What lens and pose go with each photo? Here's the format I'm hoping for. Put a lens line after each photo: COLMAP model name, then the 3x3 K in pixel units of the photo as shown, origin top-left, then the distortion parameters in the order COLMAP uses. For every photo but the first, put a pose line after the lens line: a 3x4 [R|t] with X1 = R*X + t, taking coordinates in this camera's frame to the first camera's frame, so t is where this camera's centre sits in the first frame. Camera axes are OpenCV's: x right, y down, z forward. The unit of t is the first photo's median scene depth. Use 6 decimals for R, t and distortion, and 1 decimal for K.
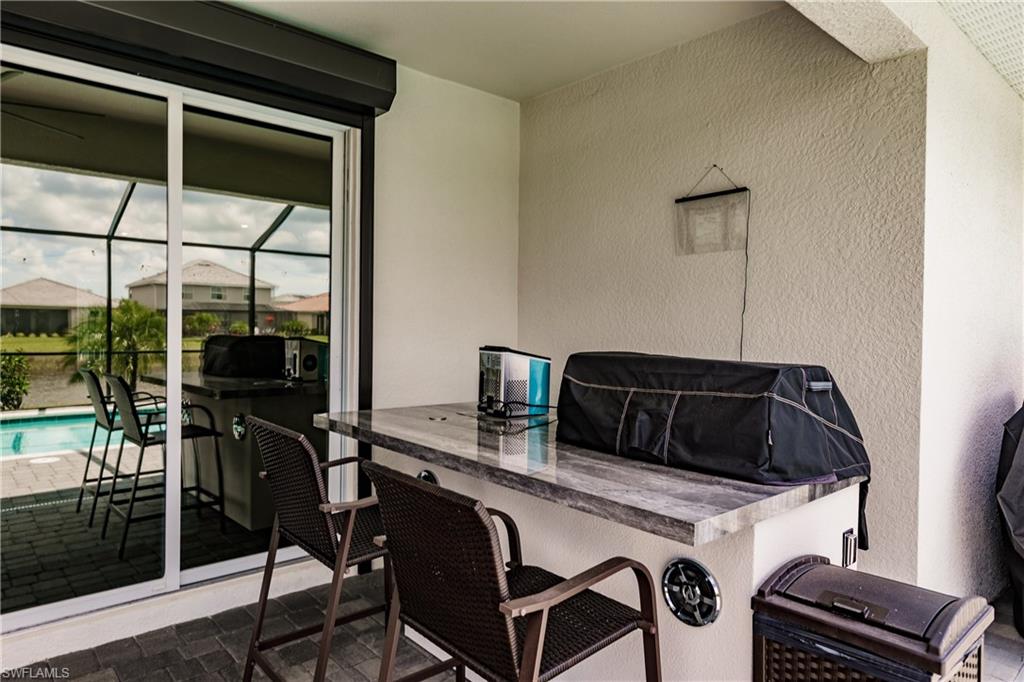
lens RADIAL K [[639.3, 0, 512.0], [0, 639.3, 341.0], [0, 0, 1]] dist [-0.002156, 0.000776]
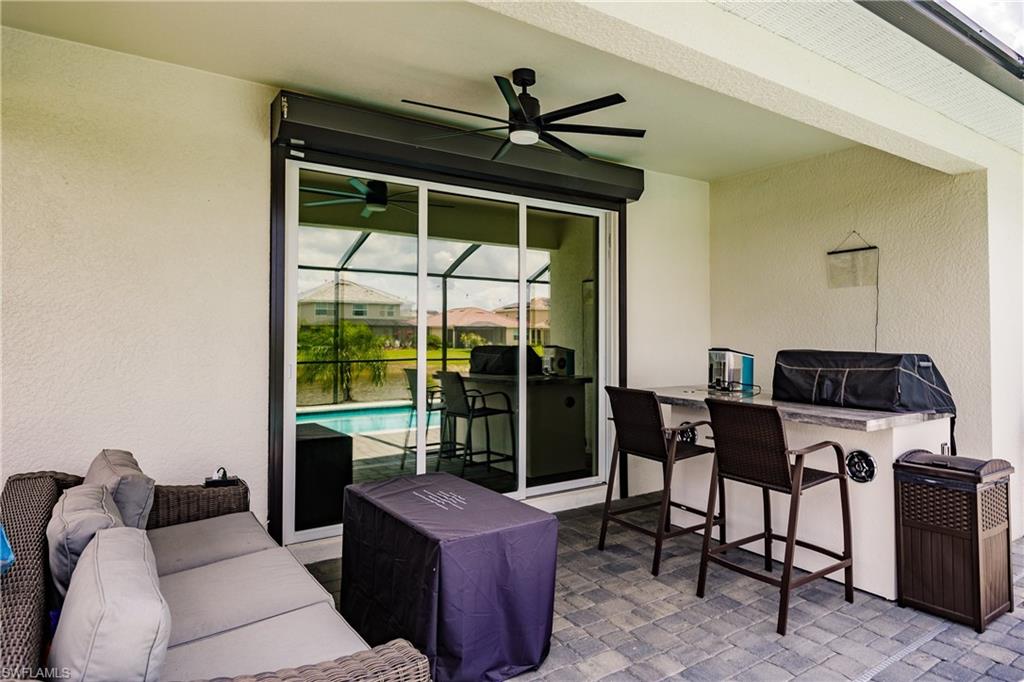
lens RADIAL K [[657.5, 0, 555.1], [0, 657.5, 324.1], [0, 0, 1]] dist [0.008465, 0.001435]
pose [[0.996536, -0.015428, -0.081720, -0.406408], [0.011910, 0.998988, -0.043362, 0.019363], [0.082307, 0.042238, 0.995712, -0.941356]]
